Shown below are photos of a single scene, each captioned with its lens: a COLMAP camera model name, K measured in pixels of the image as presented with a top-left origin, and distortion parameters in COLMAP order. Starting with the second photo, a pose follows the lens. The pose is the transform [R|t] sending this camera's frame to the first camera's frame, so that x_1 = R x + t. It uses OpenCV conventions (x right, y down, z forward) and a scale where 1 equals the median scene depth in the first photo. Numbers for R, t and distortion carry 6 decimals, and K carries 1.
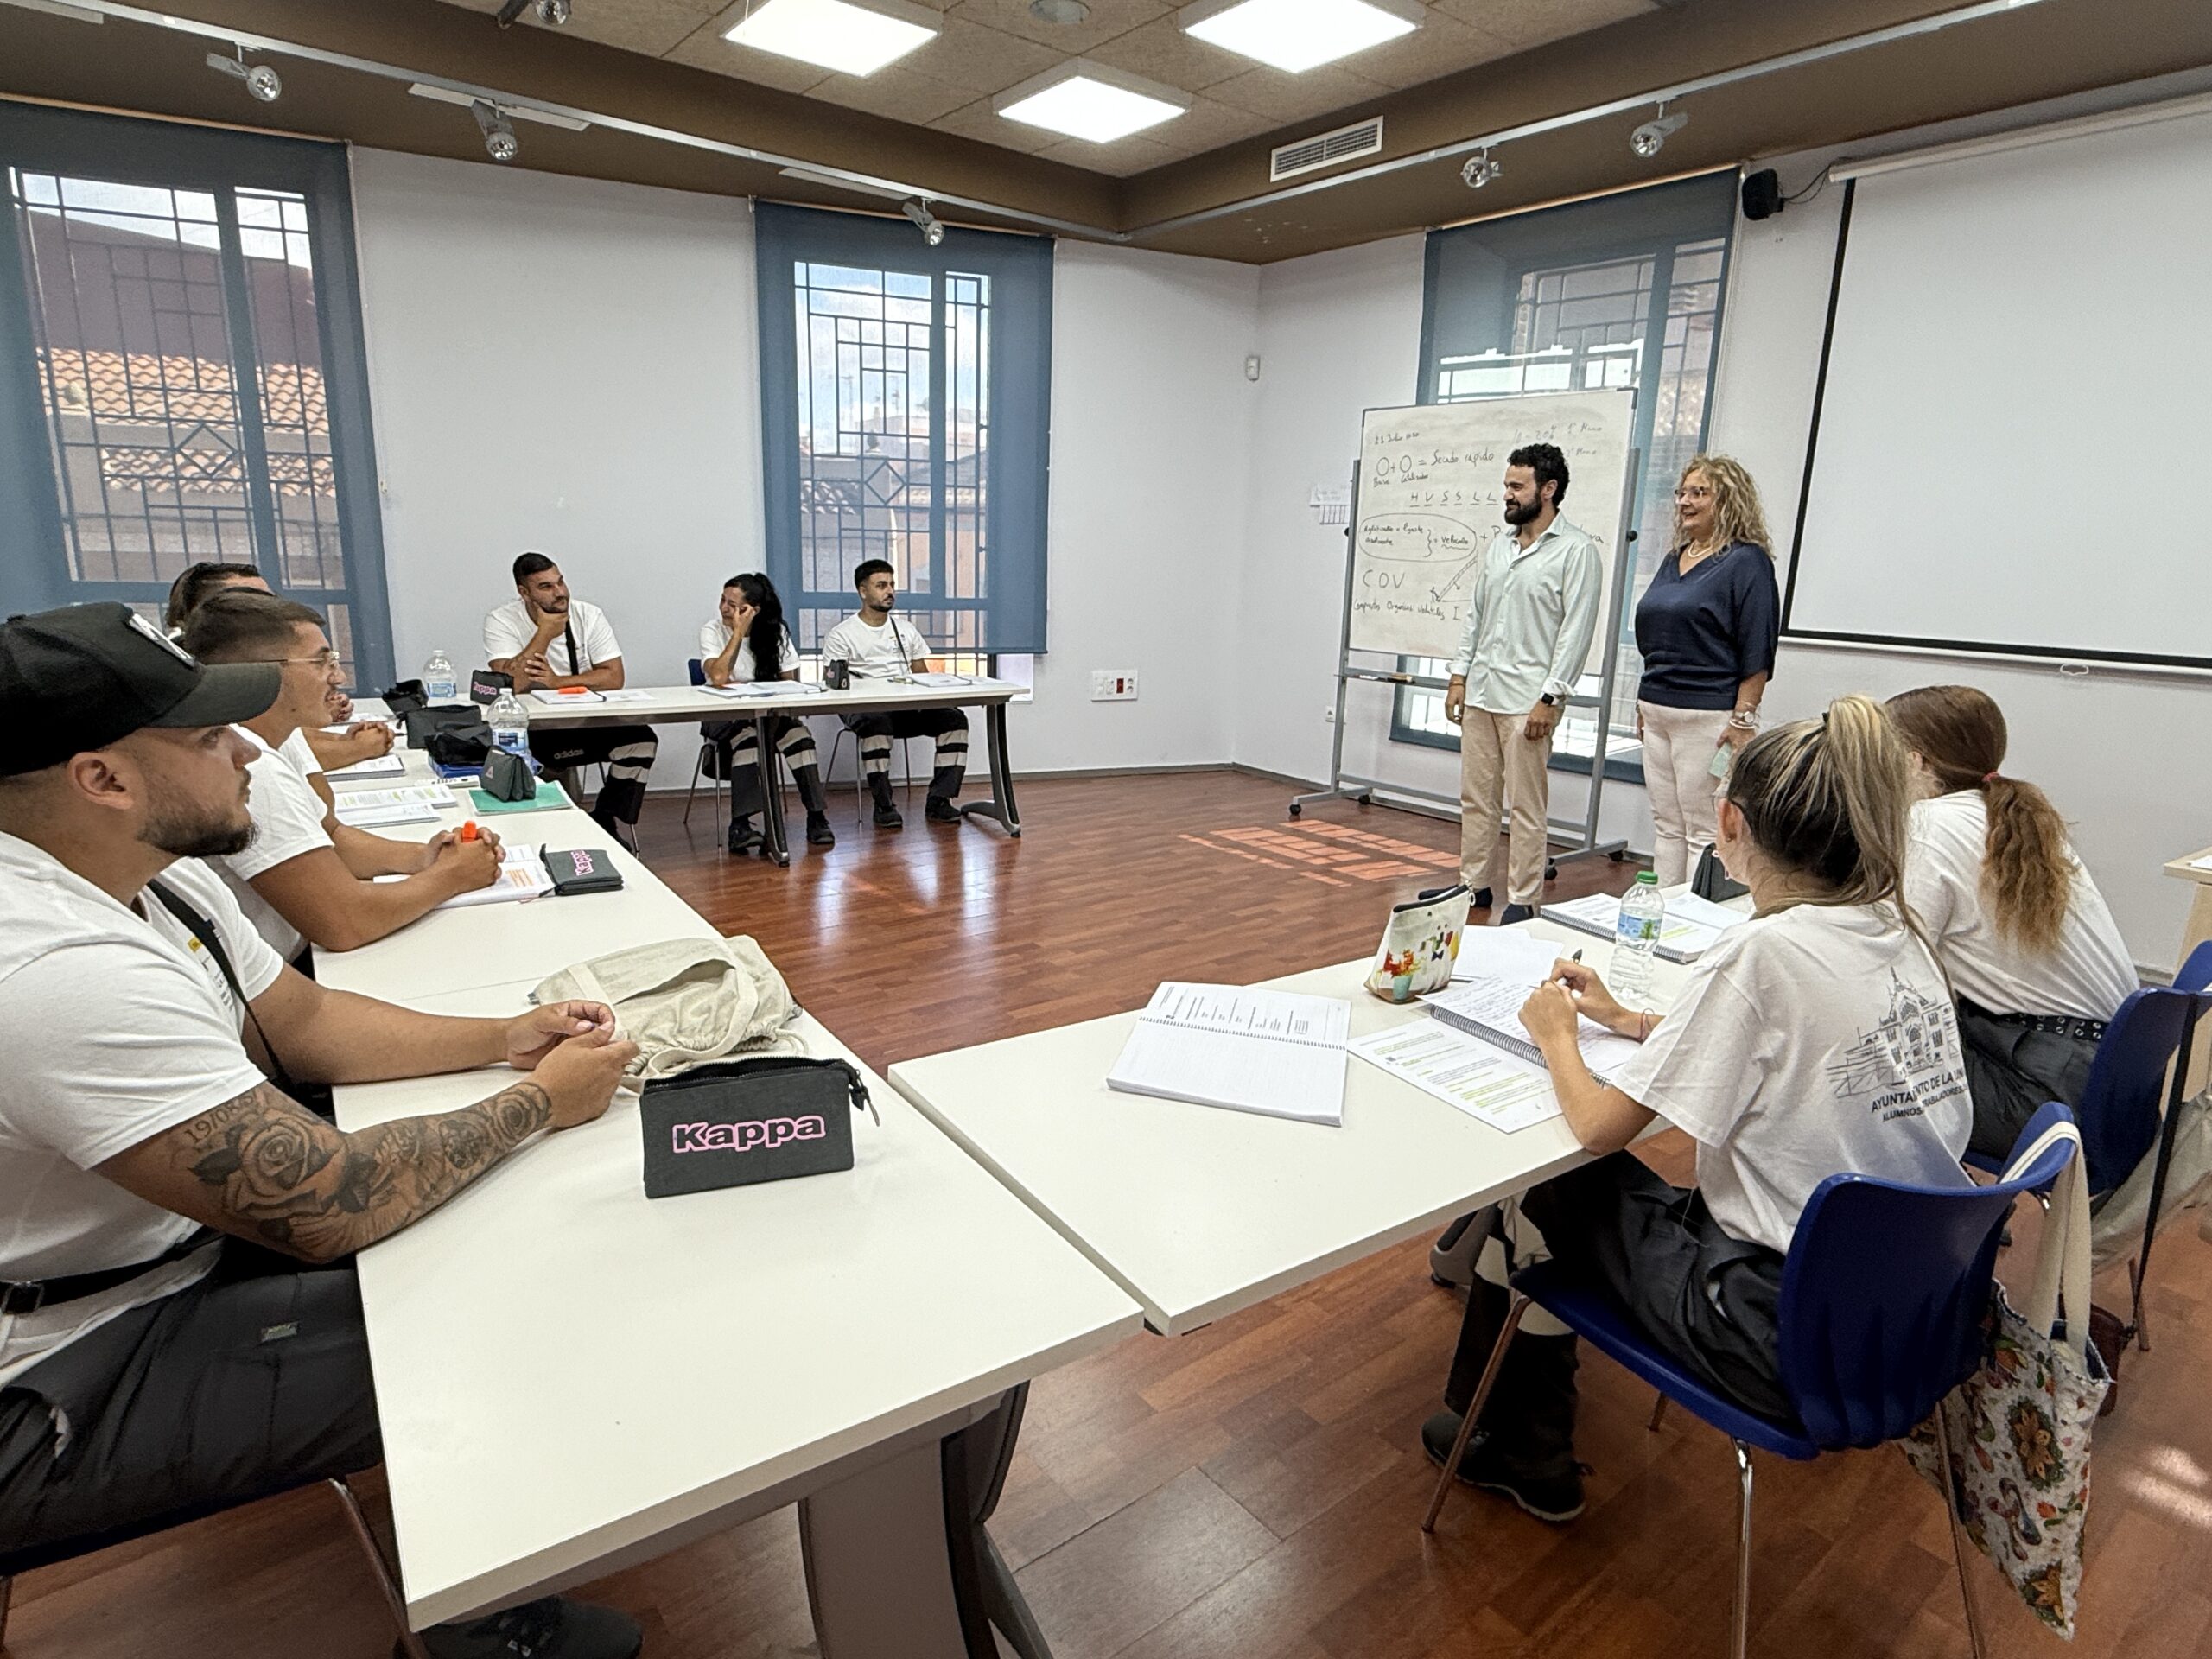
lens RADIAL K [[1263.5, 0, 1100.1], [0, 1263.5, 829.7], [0, 0, 1]] dist [0.002685, -0.000155]
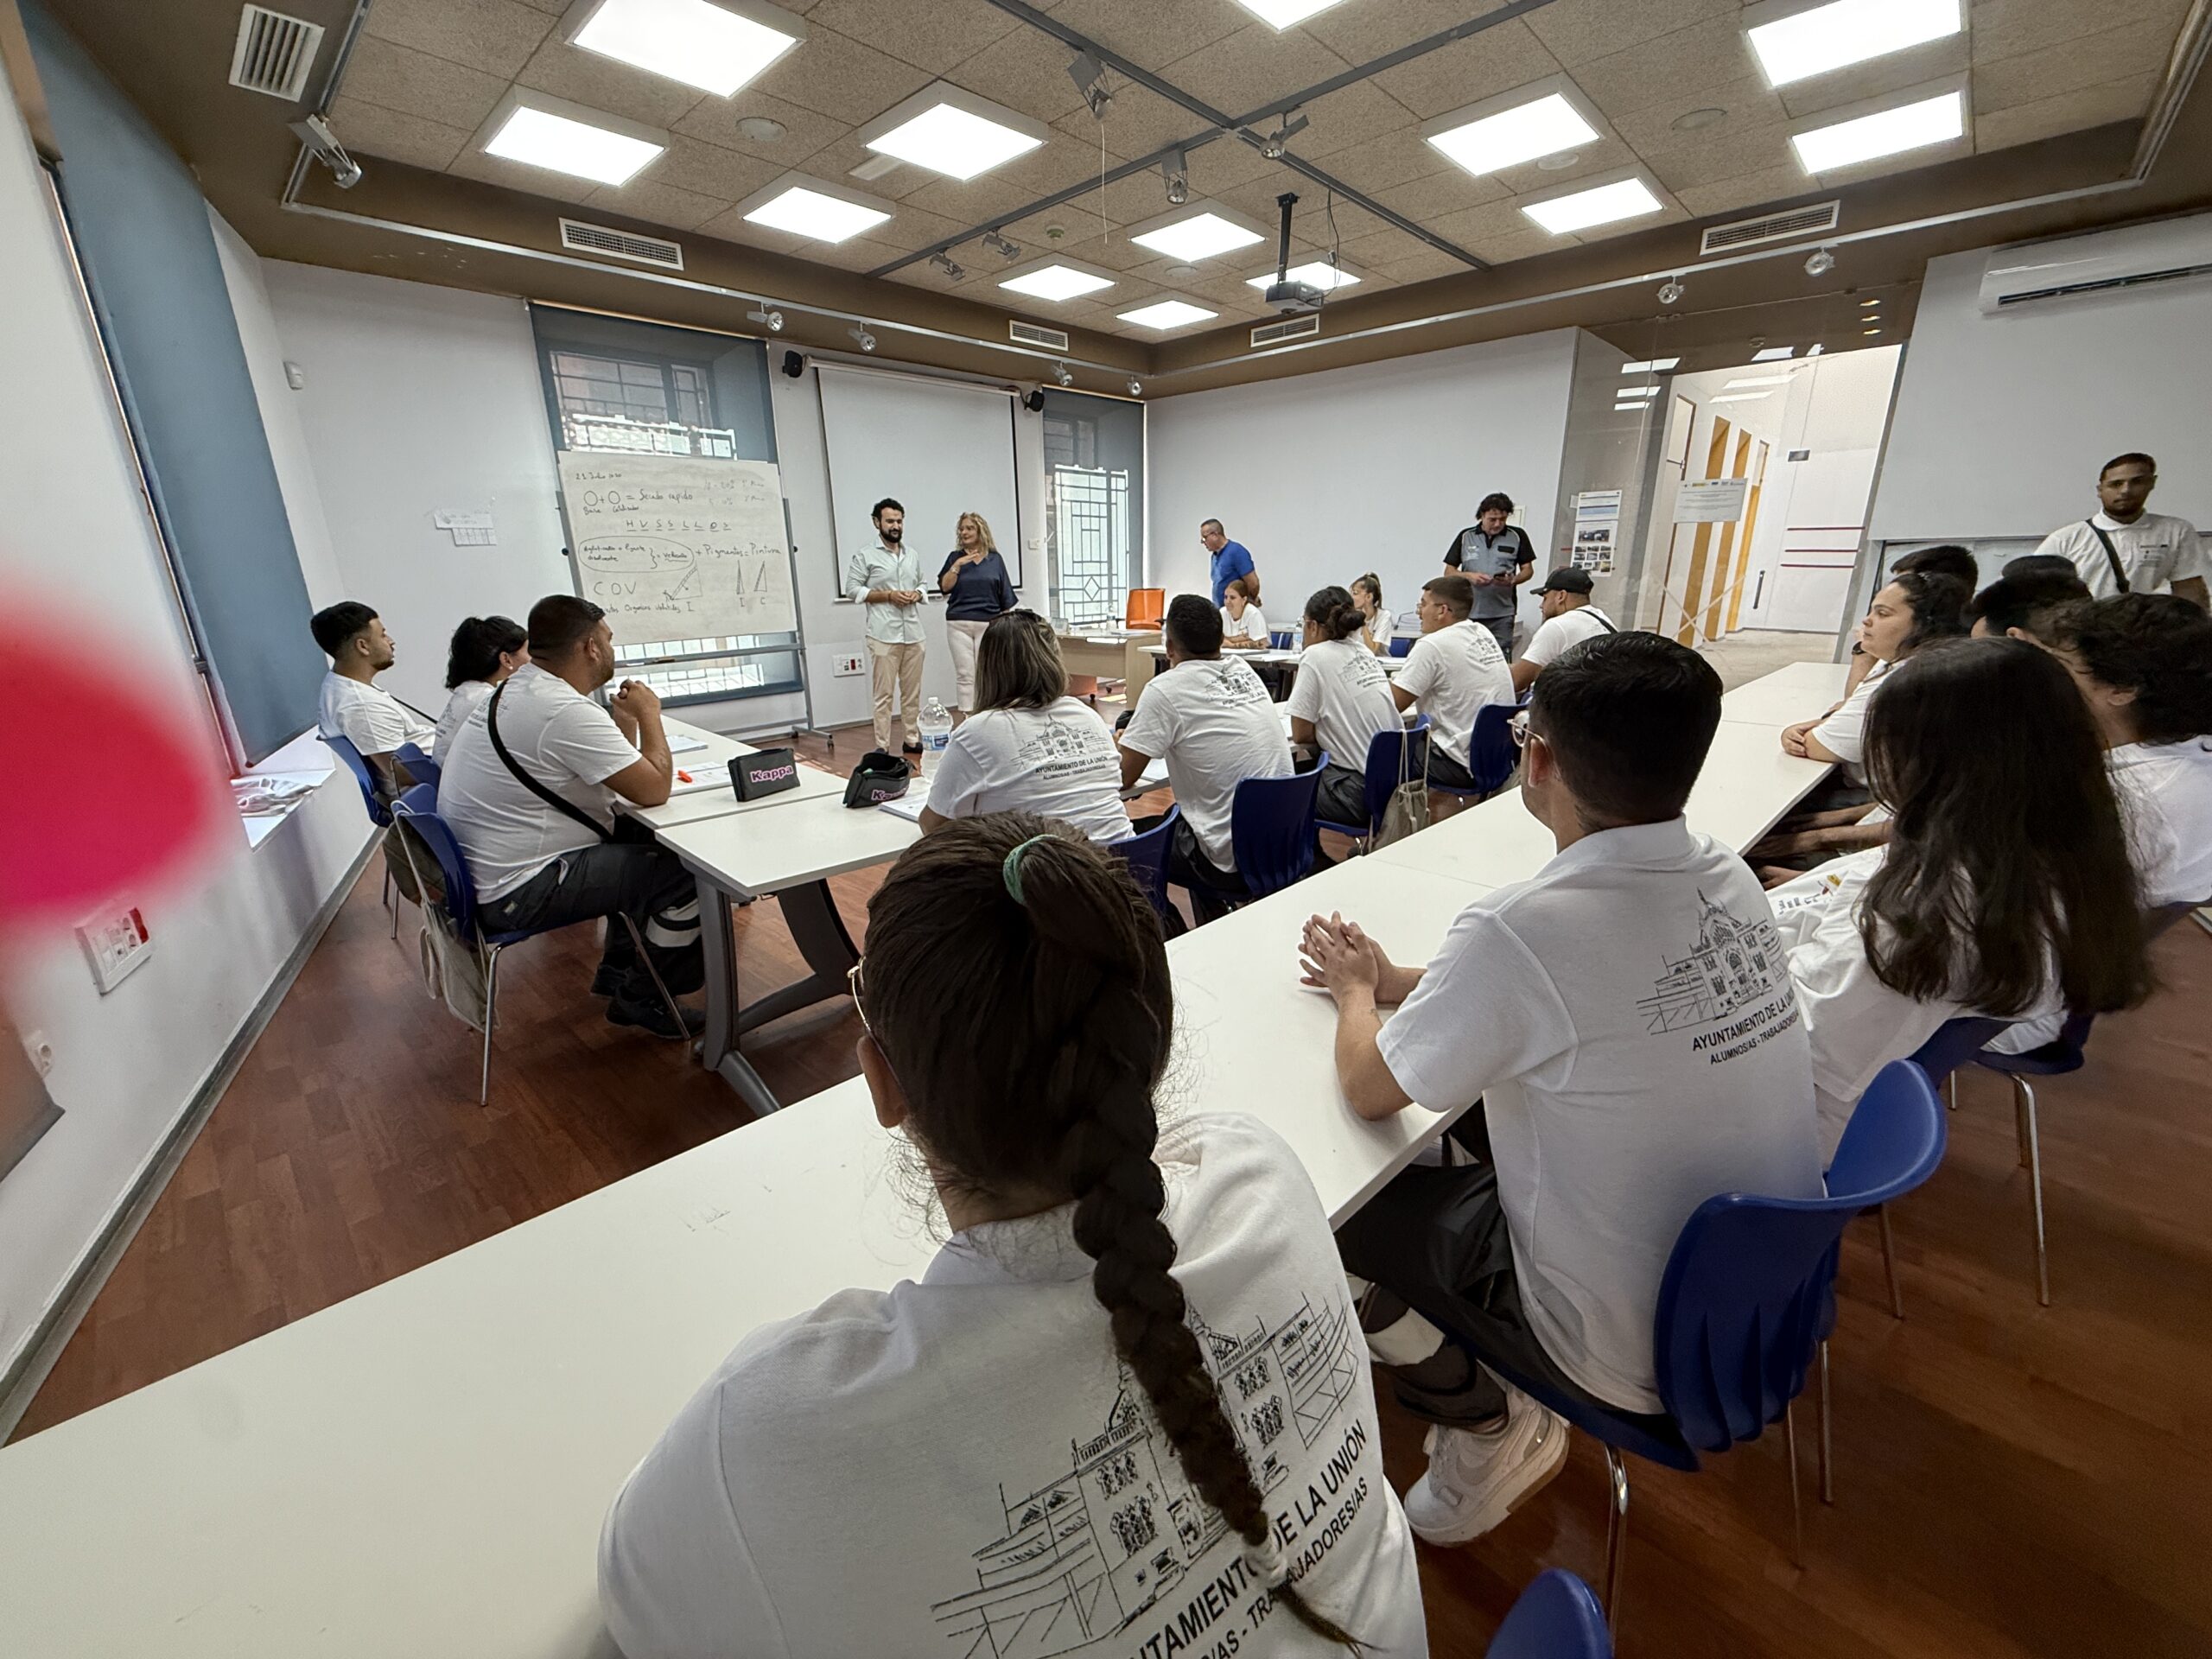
lens RADIAL K [[869.0, 0, 1110.3], [0, 869.0, 809.0], [0, 0, 1]] dist [0.002358, 0.000125]
pose [[-0.170965, -0.296382, 0.939643, -0.803197], [0.240978, 0.912141, 0.331553, -0.173858], [-0.955354, 0.283117, -0.084522, 0.690810]]
